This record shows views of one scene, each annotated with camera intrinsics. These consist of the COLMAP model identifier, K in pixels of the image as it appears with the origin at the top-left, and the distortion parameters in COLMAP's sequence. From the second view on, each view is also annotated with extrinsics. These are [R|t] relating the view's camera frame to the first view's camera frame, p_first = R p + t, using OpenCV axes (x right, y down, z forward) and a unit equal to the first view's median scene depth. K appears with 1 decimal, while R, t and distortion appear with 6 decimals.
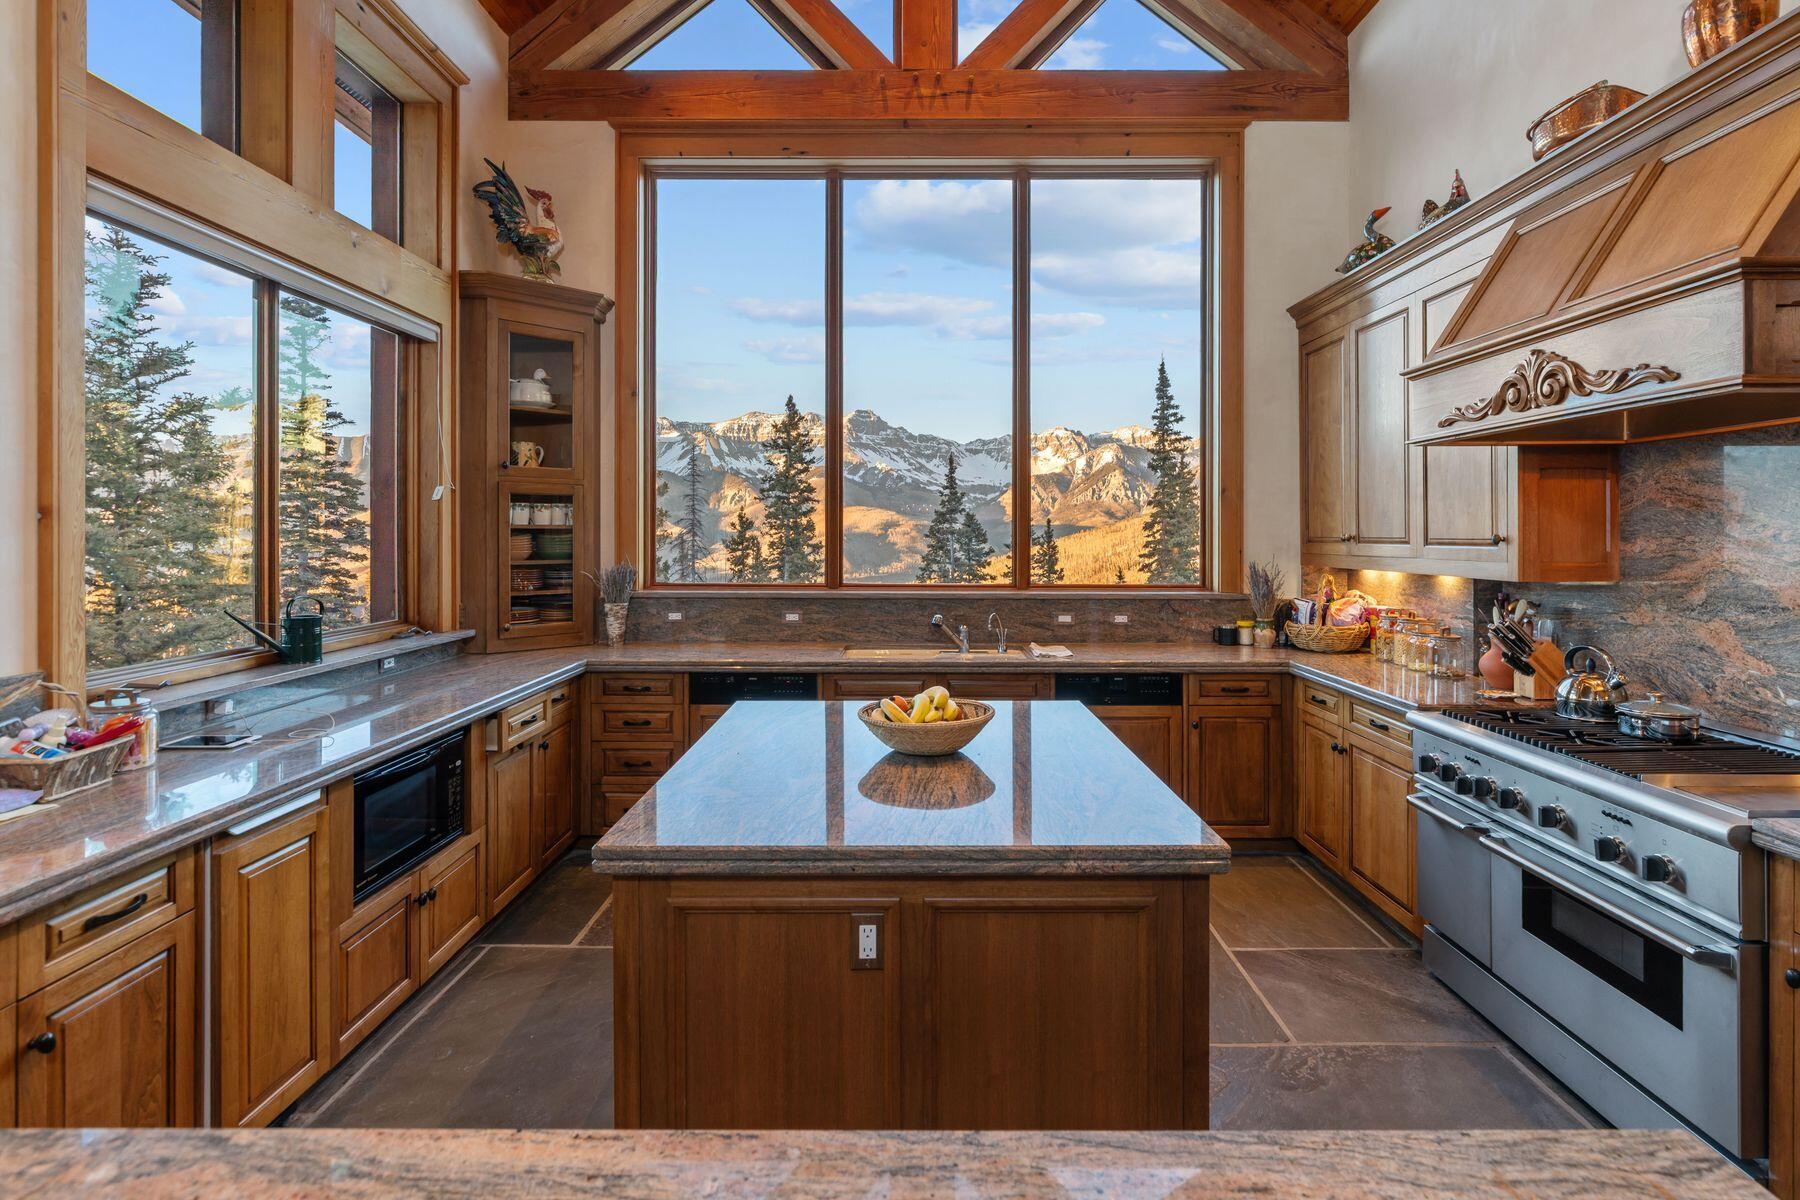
lens RADIAL K [[898.0, 0, 899.9], [0, 898.0, 533.1], [0, 0, 1]] dist [-0.001743, -0.000313]
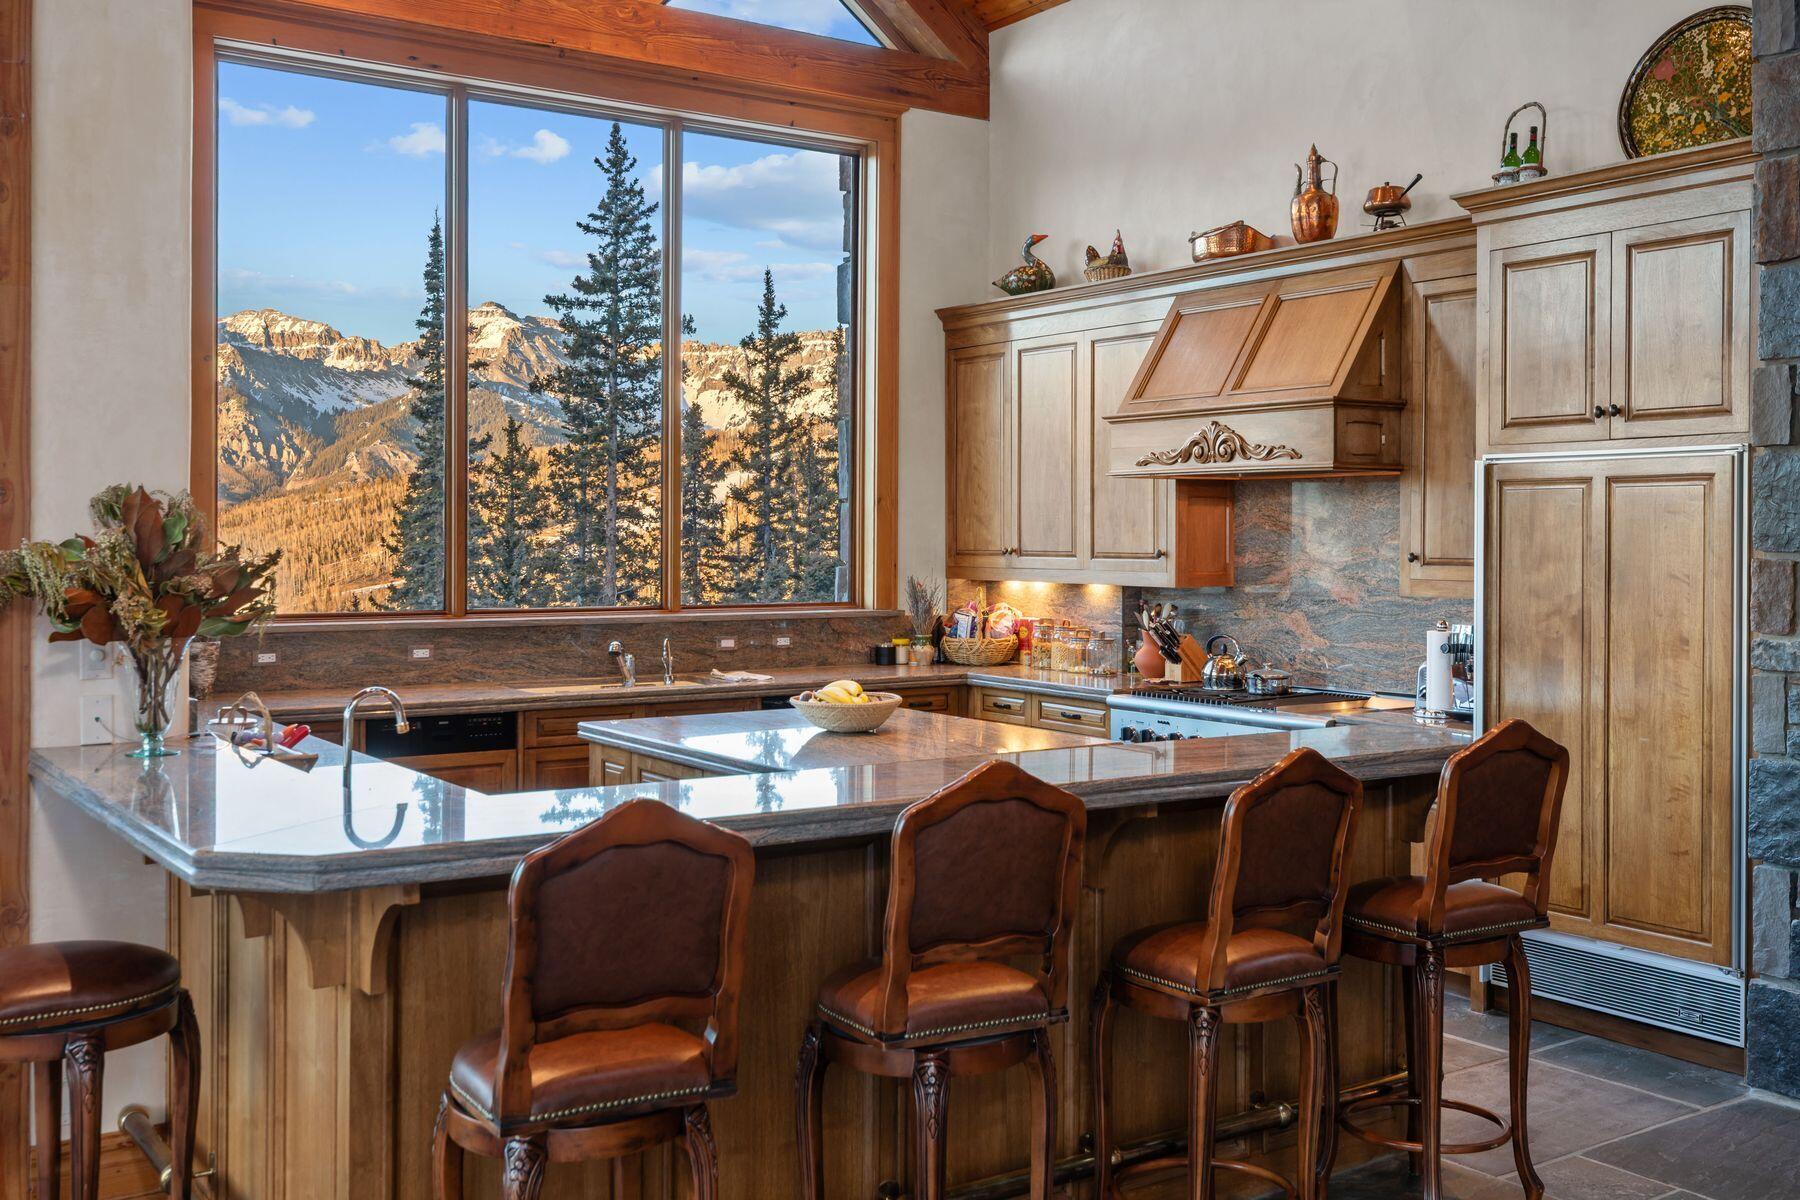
lens RADIAL K [[1787.2, 0, 903.2], [0, 1787.2, 539.8], [0, 0, 1]] dist [0.007270, 0.005077]
pose [[0.824802, -0.000931, 0.565421, -0.764012], [-0.002678, 0.999981, 0.005552, -0.018631], [-0.565415, -0.006094, 0.824784, -0.622014]]
